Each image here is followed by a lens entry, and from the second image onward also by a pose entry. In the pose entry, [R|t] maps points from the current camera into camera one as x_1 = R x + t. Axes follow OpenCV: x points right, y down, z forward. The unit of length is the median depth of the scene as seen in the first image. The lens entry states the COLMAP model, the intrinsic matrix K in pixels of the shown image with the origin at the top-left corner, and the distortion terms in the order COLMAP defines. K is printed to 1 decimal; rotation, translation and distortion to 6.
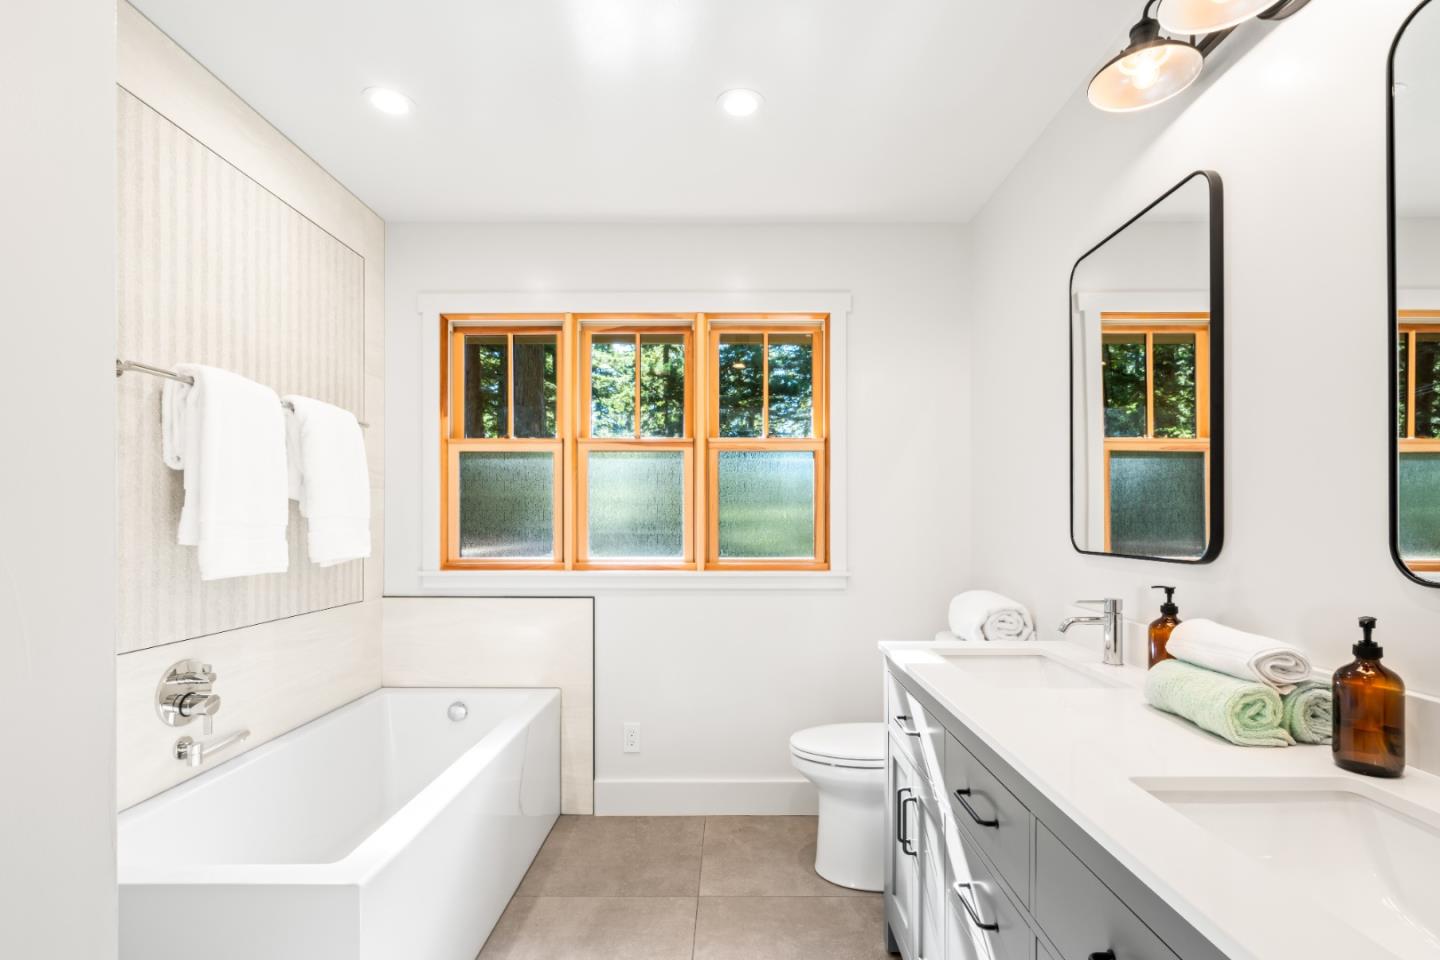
lens RADIAL K [[730.8, 0, 743.3], [0, 730.8, 518.2], [0, 0, 1]] dist [-0.003922, 0.000335]
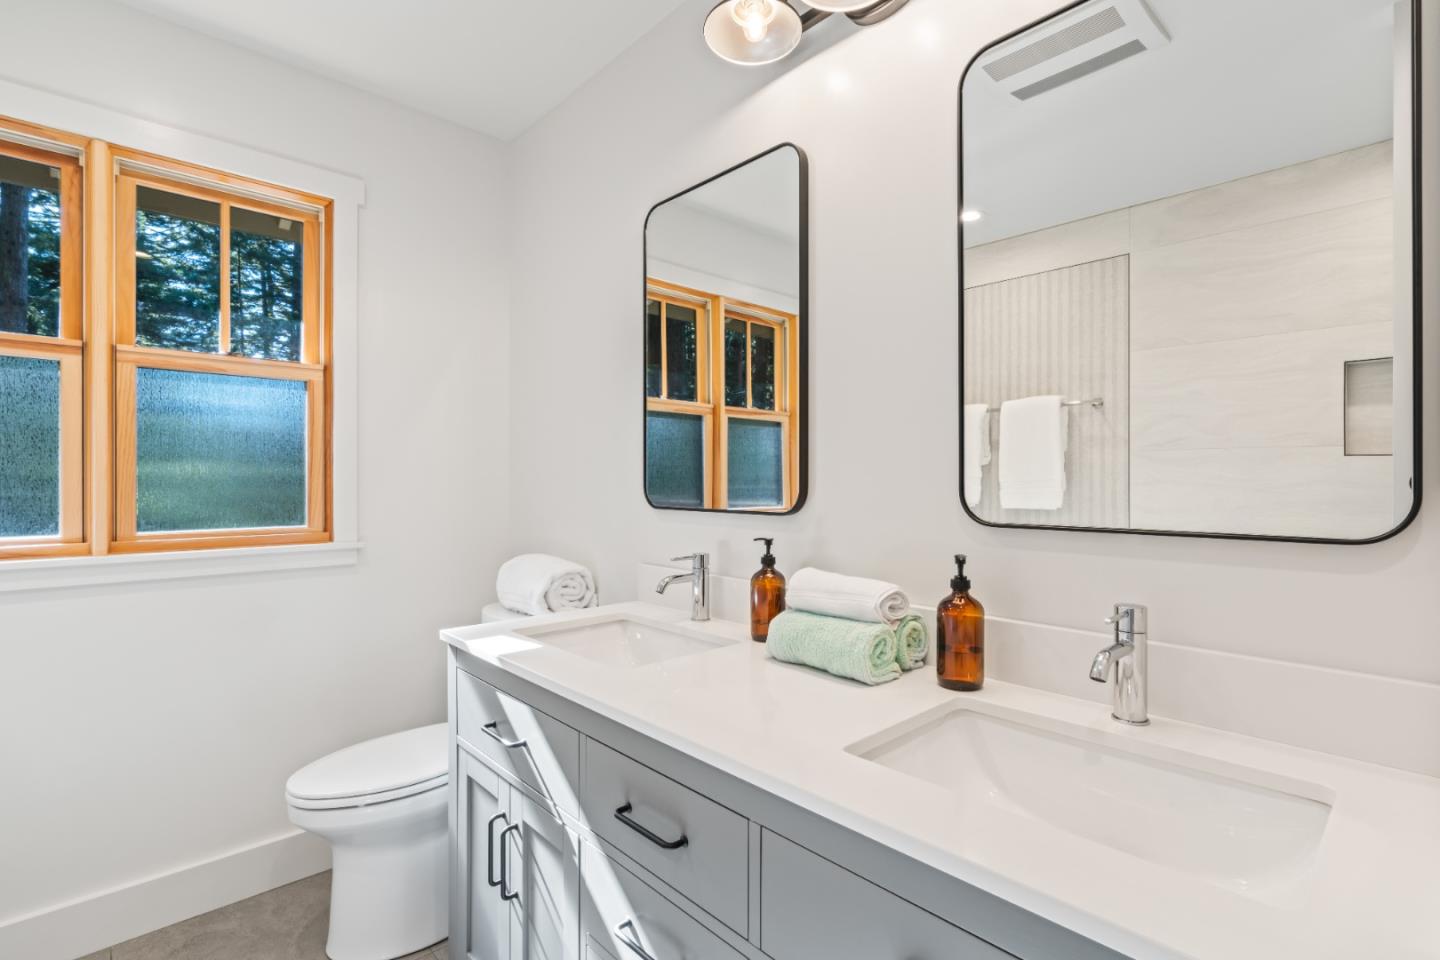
lens RADIAL K [[682.6, 0, 721.0], [0, 682.6, 480.4], [0, 0, 1]] dist [-0.002897, 0.002424]
pose [[0.722848, 0.000514, 0.691006, -0.102970], [-0.001222, 0.999999, 0.000534, 0.009681], [-0.691006, -0.001230, 0.722848, 0.284172]]
